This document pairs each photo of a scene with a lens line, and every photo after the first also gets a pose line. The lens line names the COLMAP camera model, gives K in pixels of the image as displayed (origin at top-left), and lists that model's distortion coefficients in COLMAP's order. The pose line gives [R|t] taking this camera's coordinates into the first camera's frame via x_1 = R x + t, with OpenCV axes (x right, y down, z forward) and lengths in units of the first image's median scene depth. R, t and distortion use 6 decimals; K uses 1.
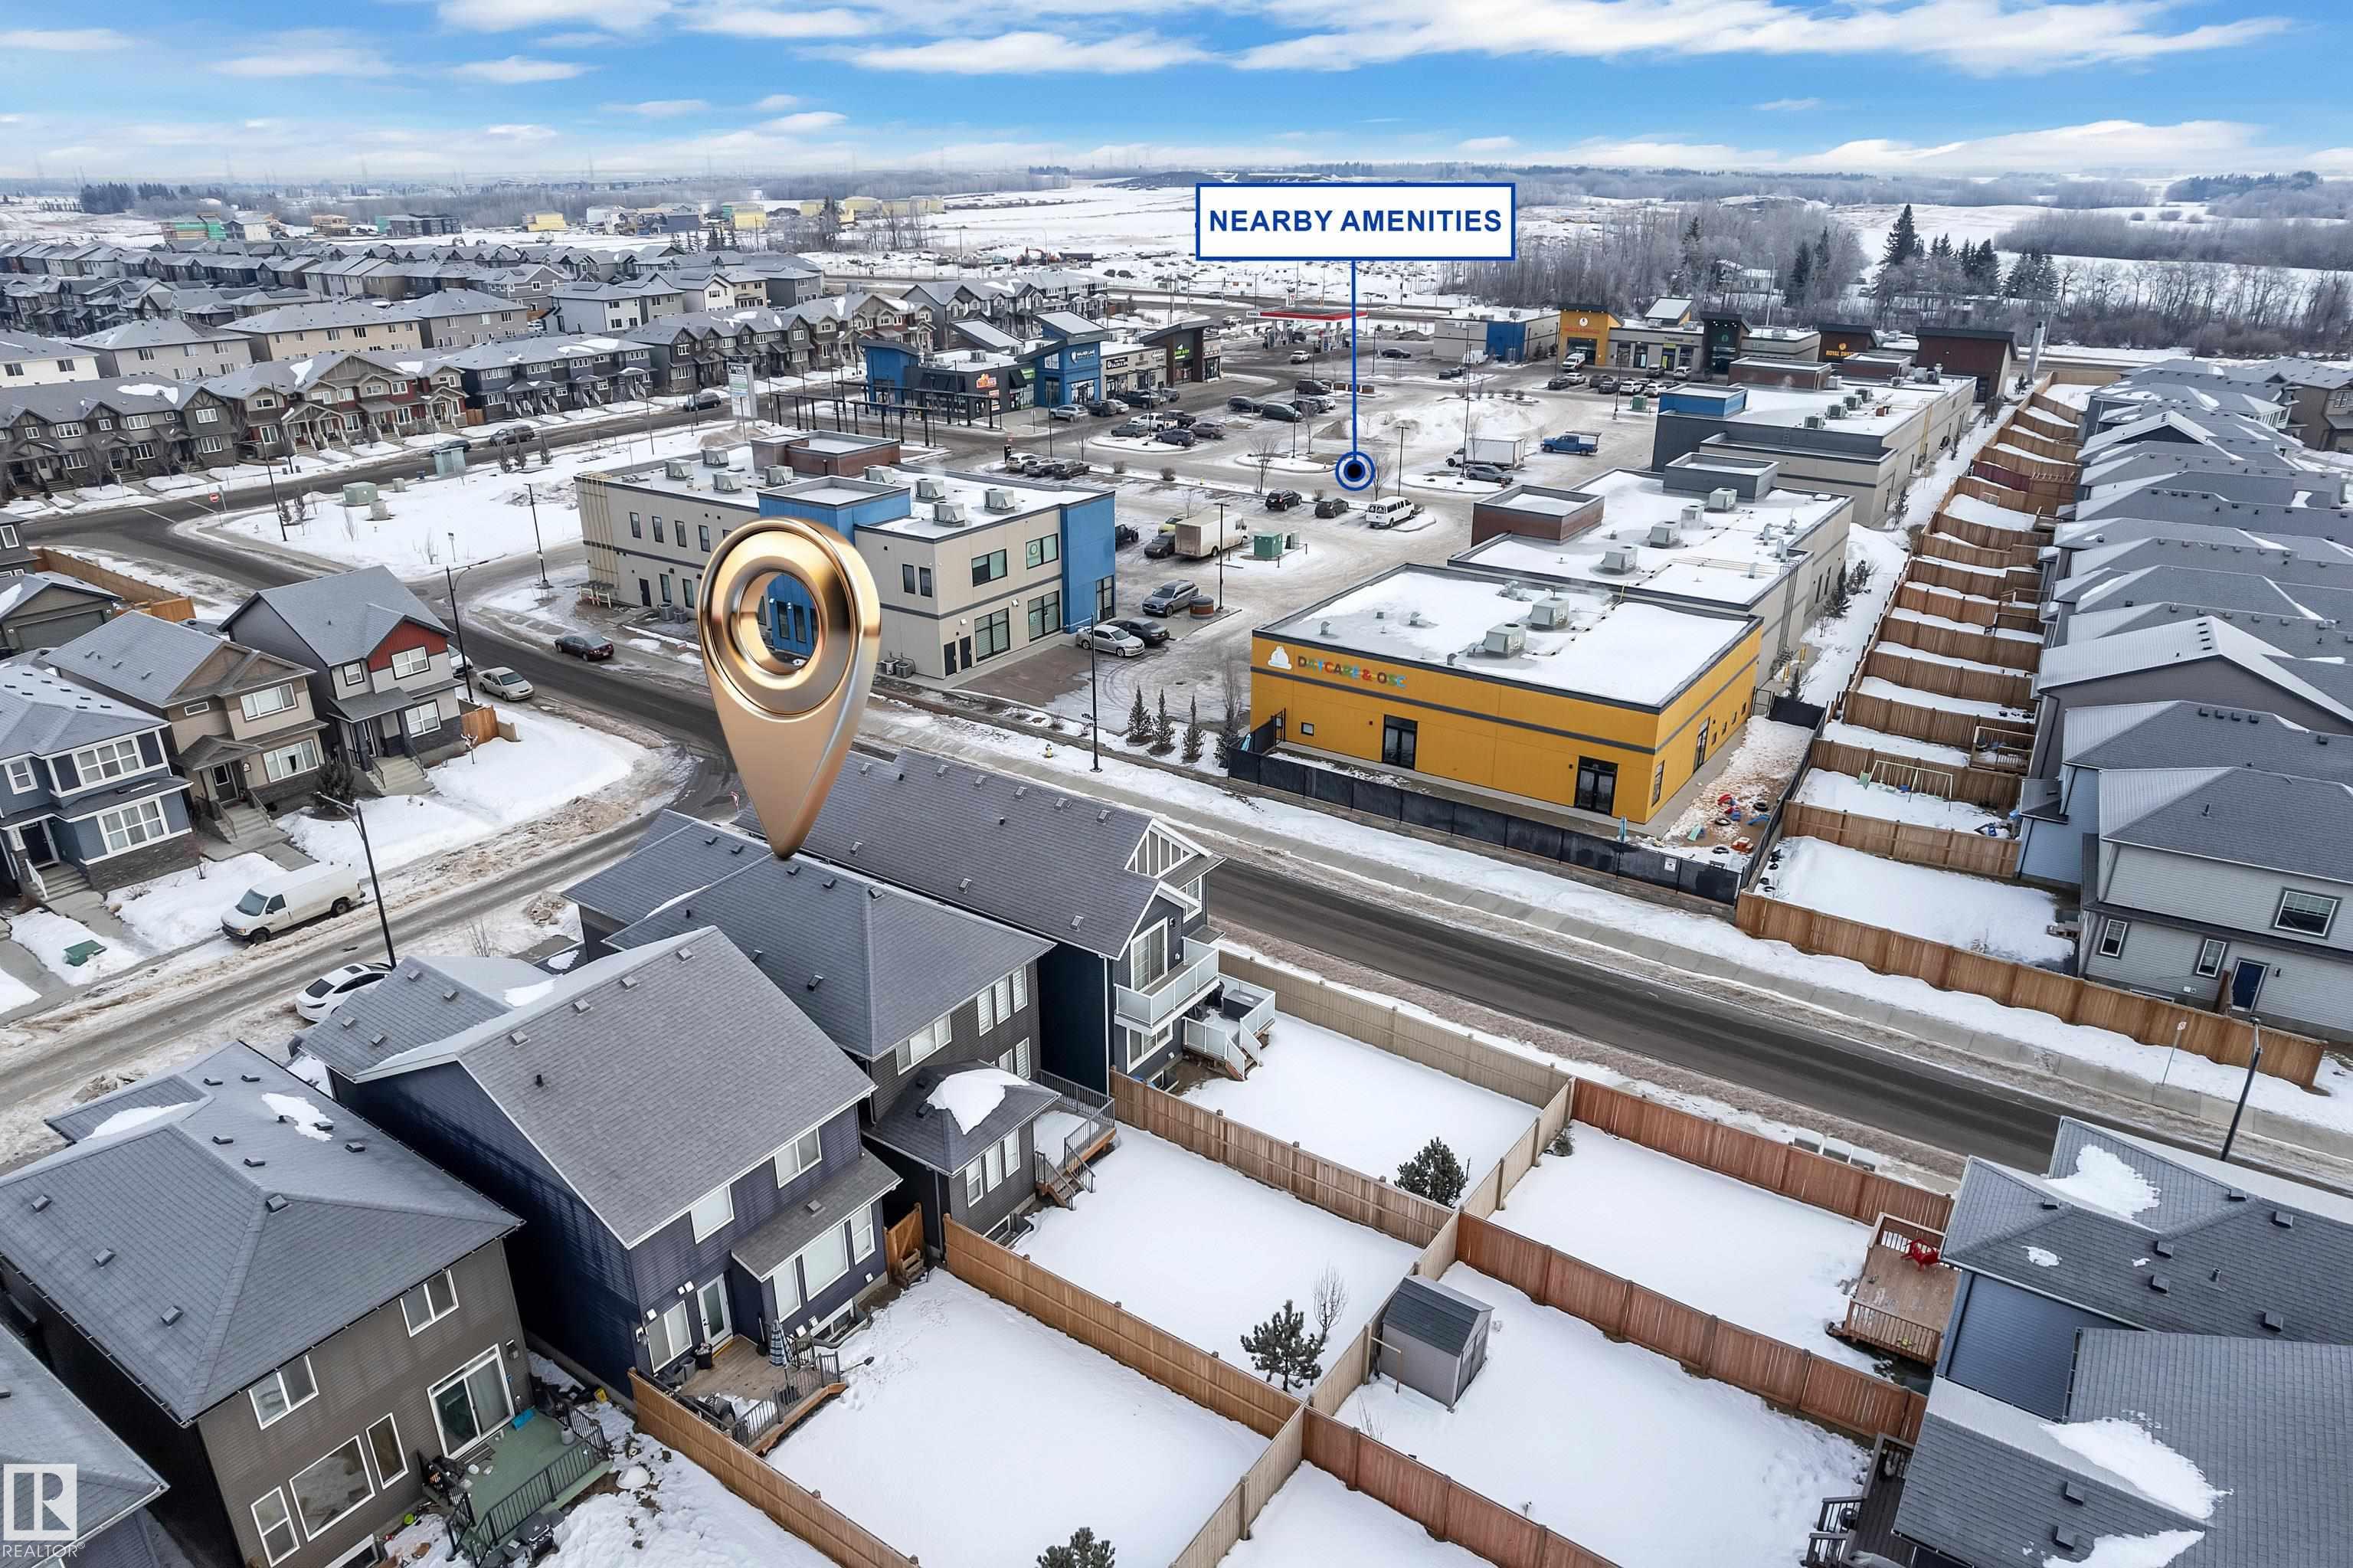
lens RADIAL K [[1540.9, 0, 1172.5], [0, 1540.9, 785.8], [0, 0, 1]] dist [-0.050854, 0.033752]
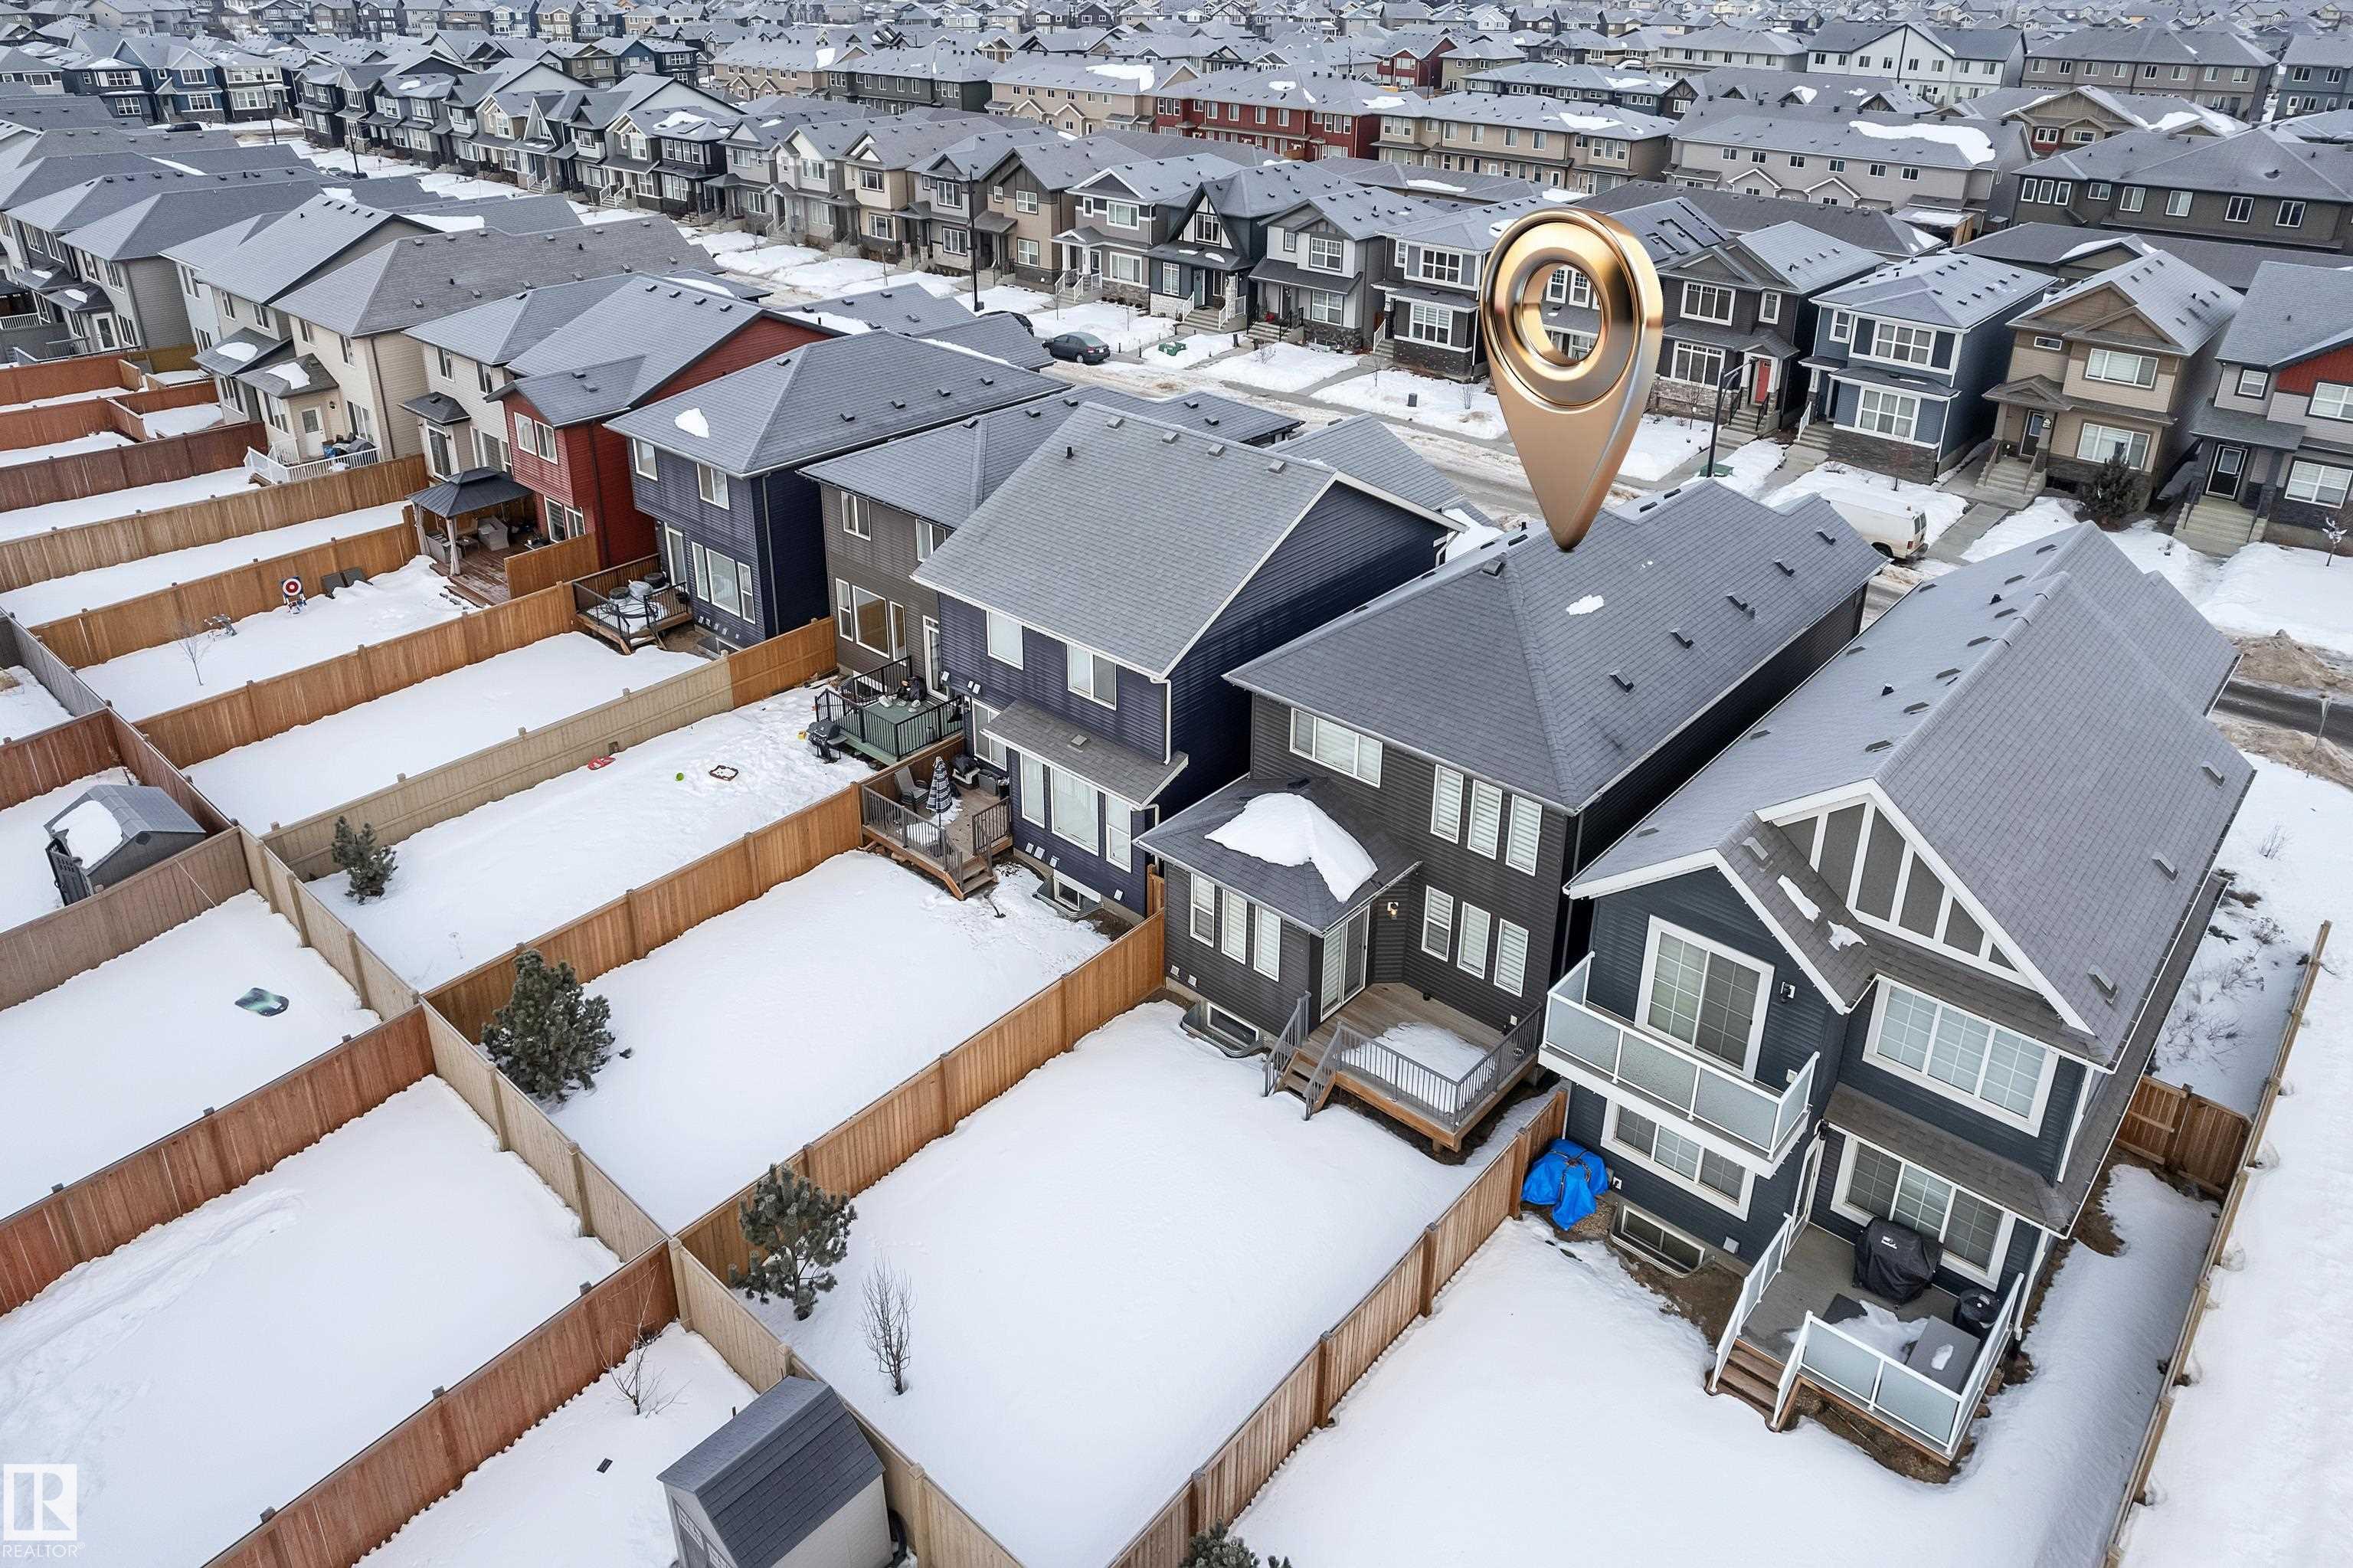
lens RADIAL K [[1540.9, 0, 1172.6], [0, 1540.9, 571.5], [0, 0, 1]] dist [-0.050854, 0.033752]
pose [[-0.128564, 0.374166, -0.918407, 0.310098], [-0.388043, 0.833272, 0.393802, -0.097996], [0.912630, 0.407010, 0.038064, 0.598890]]
